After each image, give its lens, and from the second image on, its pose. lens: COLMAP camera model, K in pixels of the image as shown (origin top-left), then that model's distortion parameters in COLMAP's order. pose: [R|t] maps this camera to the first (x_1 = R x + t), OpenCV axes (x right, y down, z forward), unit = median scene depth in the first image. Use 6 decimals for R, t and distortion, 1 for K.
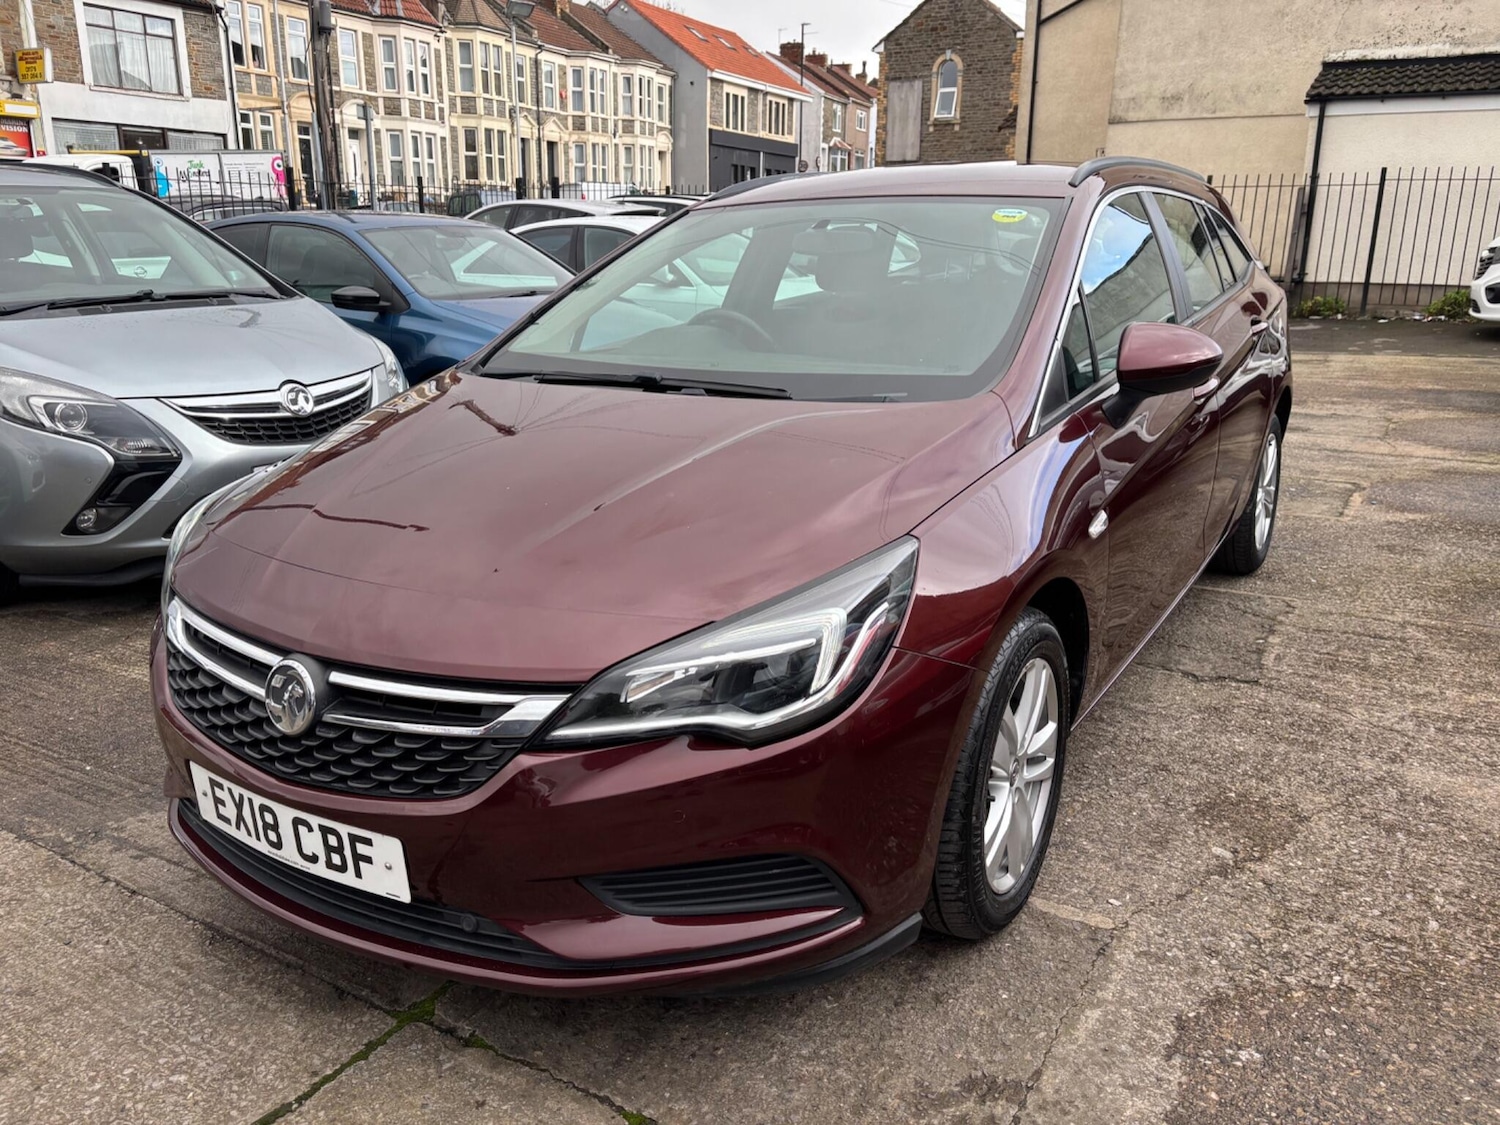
lens RADIAL K [[1128.0, 0, 747.8], [0, 1128.0, 557.2], [0, 0, 1]] dist [0.067137, -0.074936]
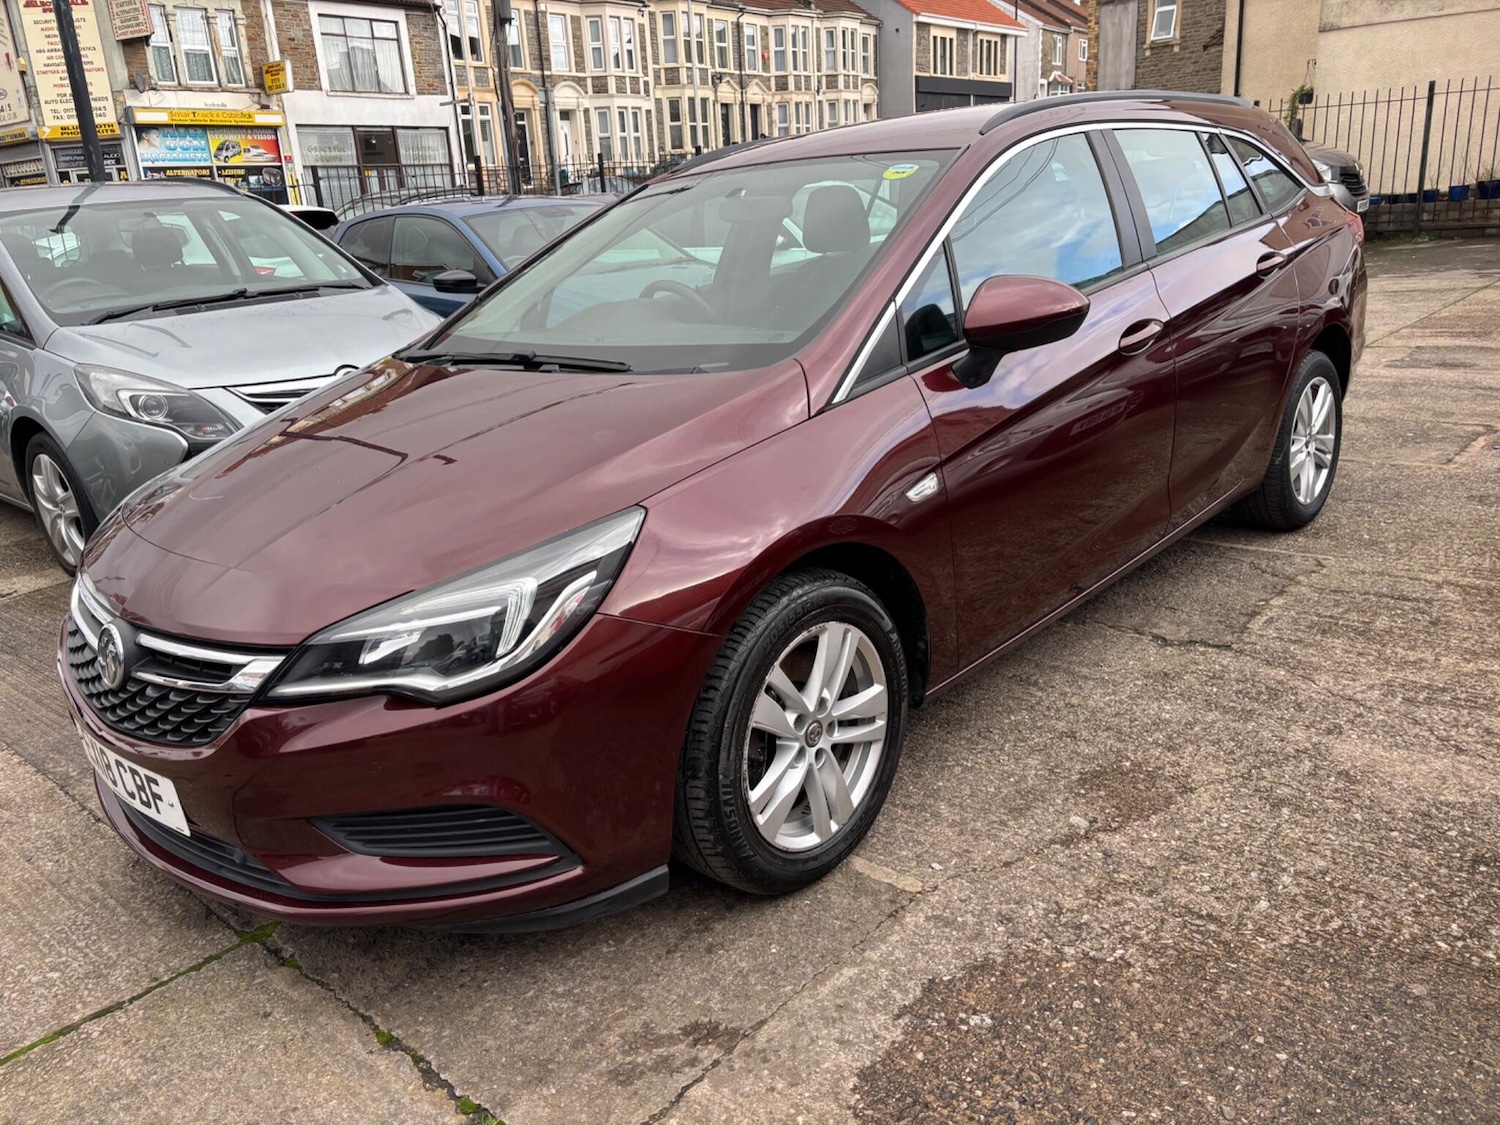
lens RADIAL K [[1128.0, 0, 744.7], [0, 1128.0, 554.2], [0, 0, 1]] dist [0.067137, -0.074936]
pose [[0.979368, -0.009194, -0.201877, 0.271638], [0.015967, 0.999362, 0.031951, -0.003738], [0.201454, -0.034515, 0.978890, 0.000520]]
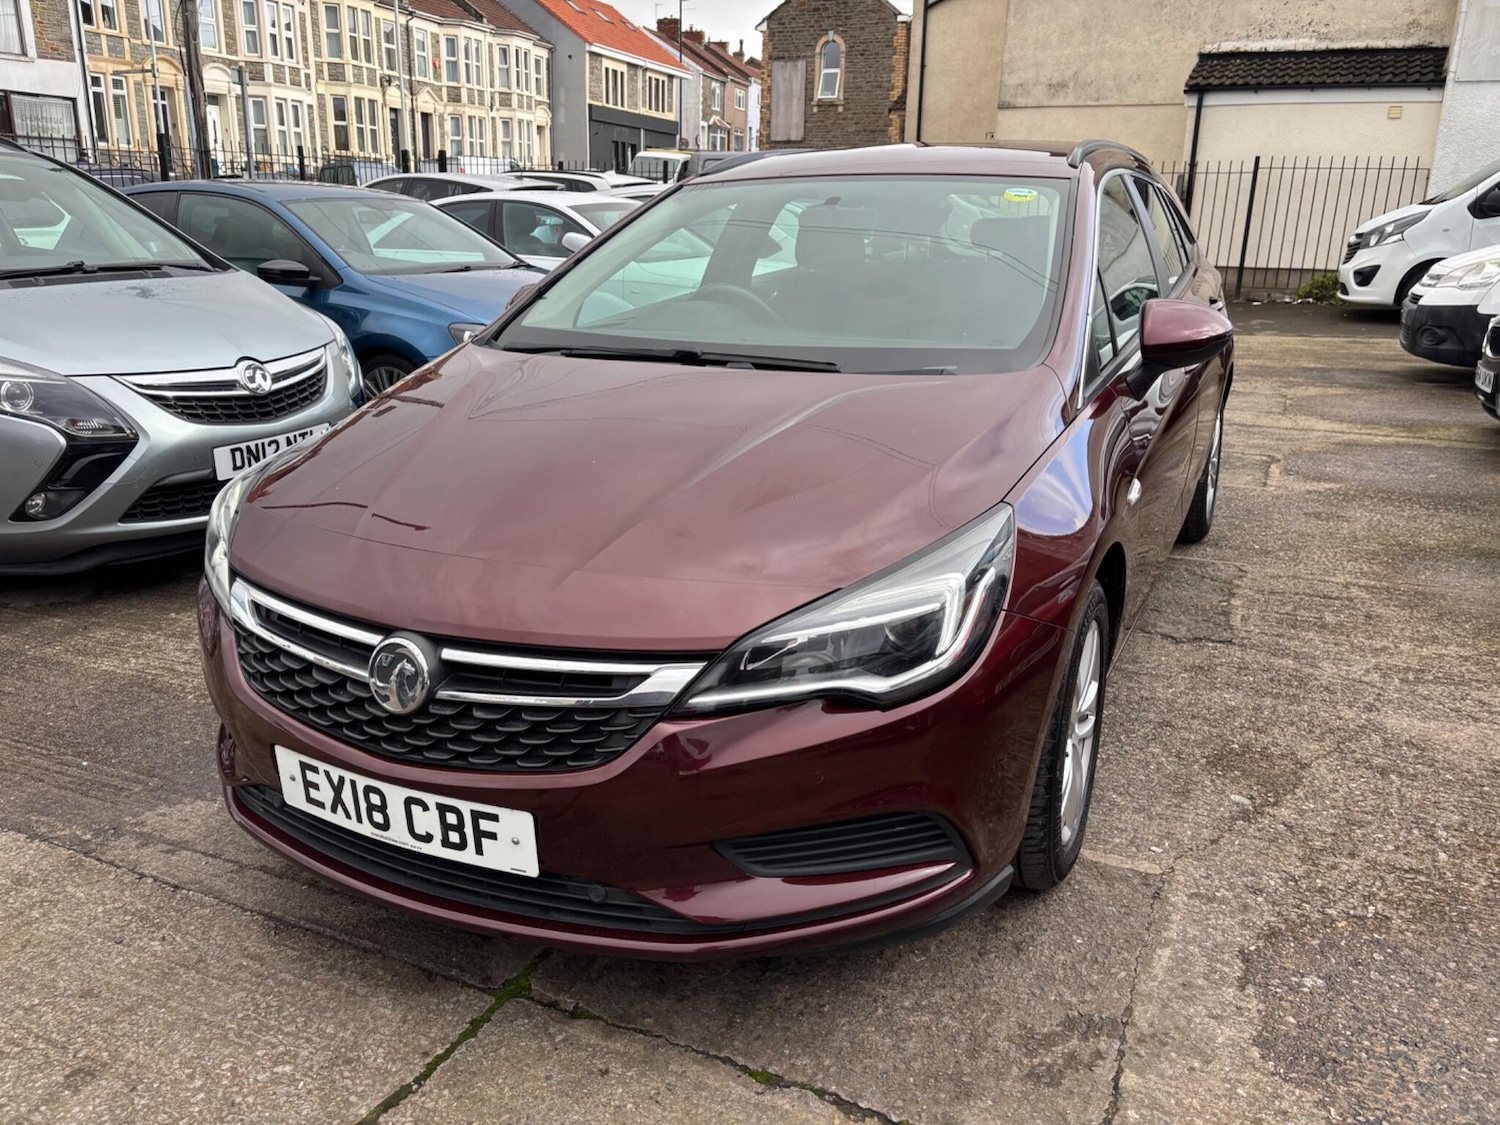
lens RADIAL K [[1128.0, 0, 751.1], [0, 1128.0, 558.7], [0, 0, 1]] dist [0.067137, -0.074936]
pose [[0.994110, -0.019316, 0.106638, -0.119400], [0.017395, 0.999670, 0.018916, 0.005149], [-0.106968, -0.016949, 0.994118, -0.003849]]
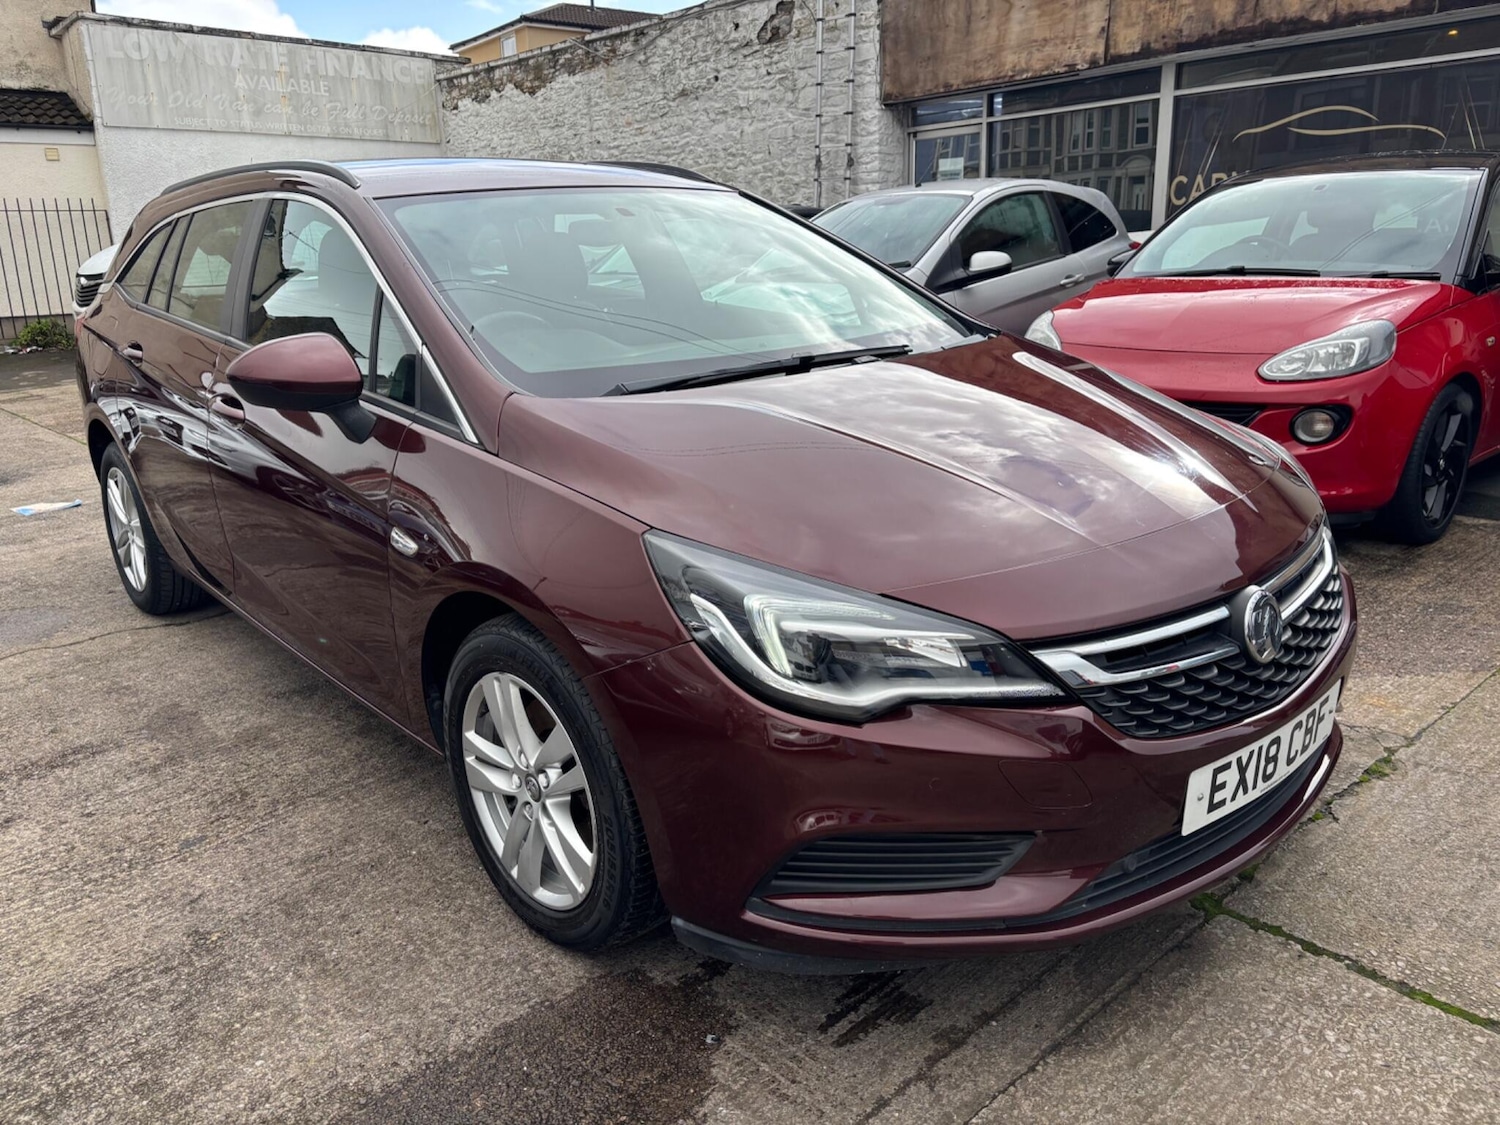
lens RADIAL K [[1128.0, 0, 748.2], [0, 1128.0, 562.9], [0, 0, 1]] dist [0.067137, -0.074936]
pose [[0.280963, -0.263721, 0.922774, -0.875821], [0.291343, 0.939567, 0.179813, -0.151833], [-0.914429, 0.218322, 0.340816, 0.629296]]
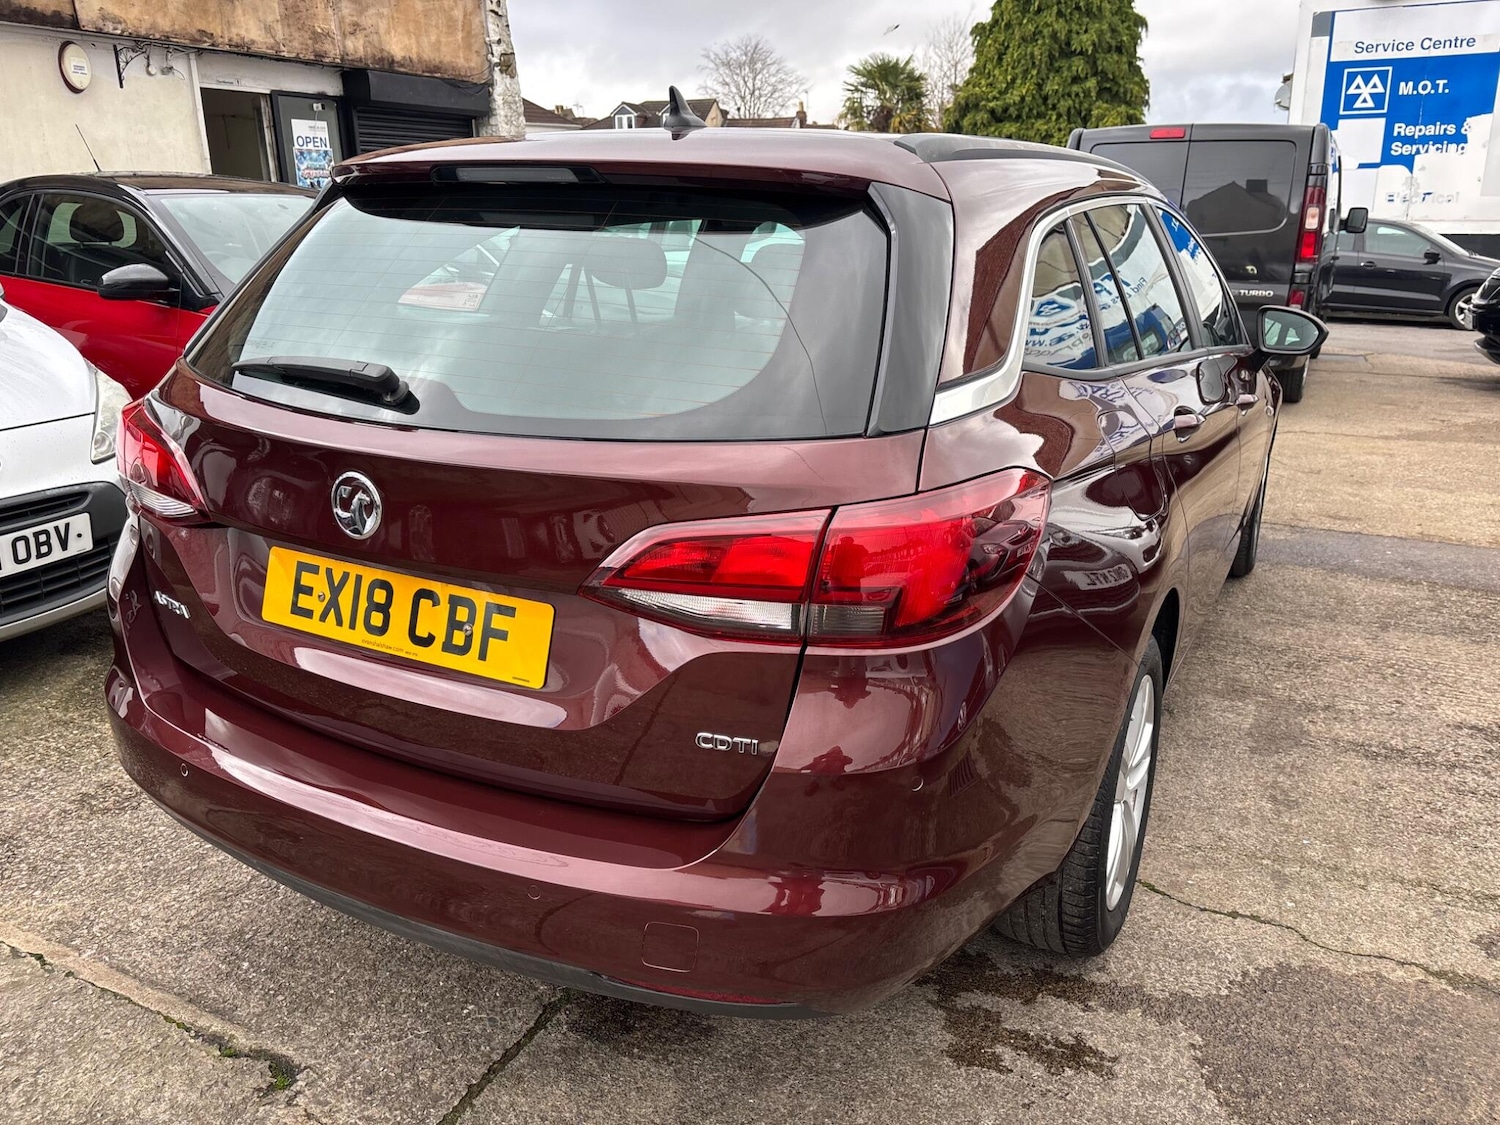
lens RADIAL K [[1128.0, 0, 759.3], [0, 1128.0, 556.5], [0, 0, 1]] dist [0.067137, -0.074936]
pose [[-0.996467, 0.030248, -0.078348, 0.440343], [-0.017149, 0.839950, 0.542393, -0.663690], [0.082214, 0.541821, -0.836463, 2.232353]]
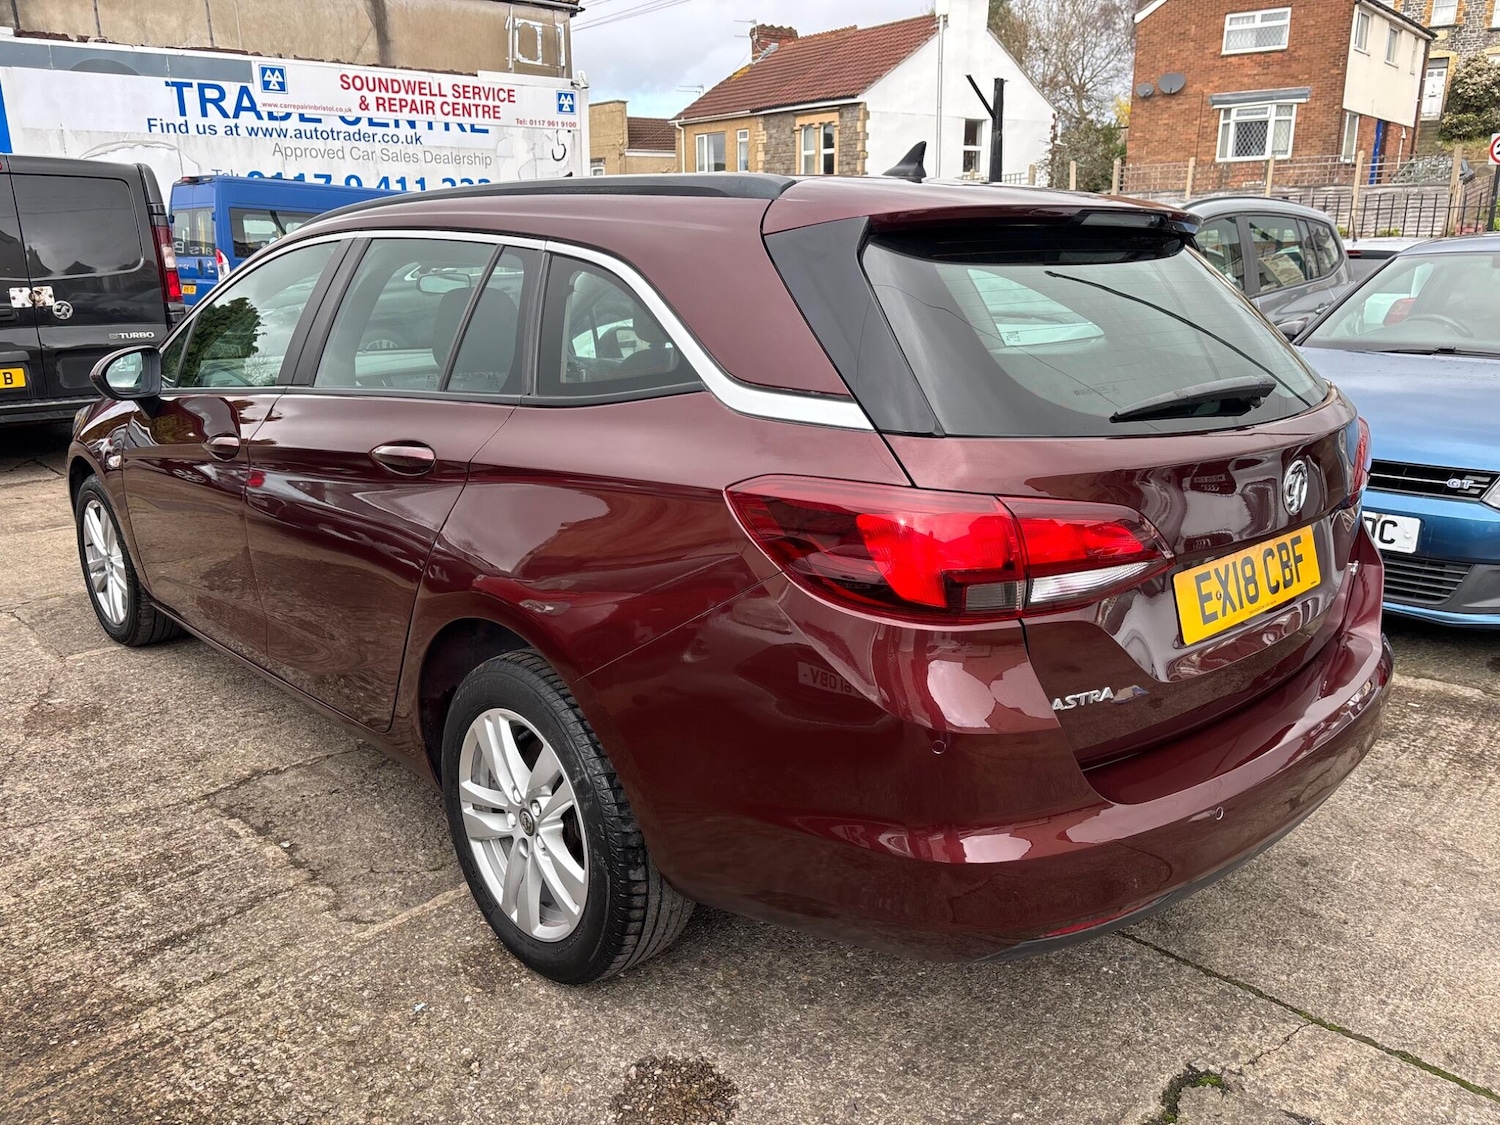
lens RADIAL K [[1128.0, 0, 756.7], [0, 1128.0, 555.2], [0, 0, 1]] dist [0.067137, -0.074936]
pose [[-0.243066, 0.263876, -0.933428, 1.229267], [-0.259150, 0.909644, 0.324636, -0.500224], [0.934752, 0.320805, -0.152720, 1.623518]]
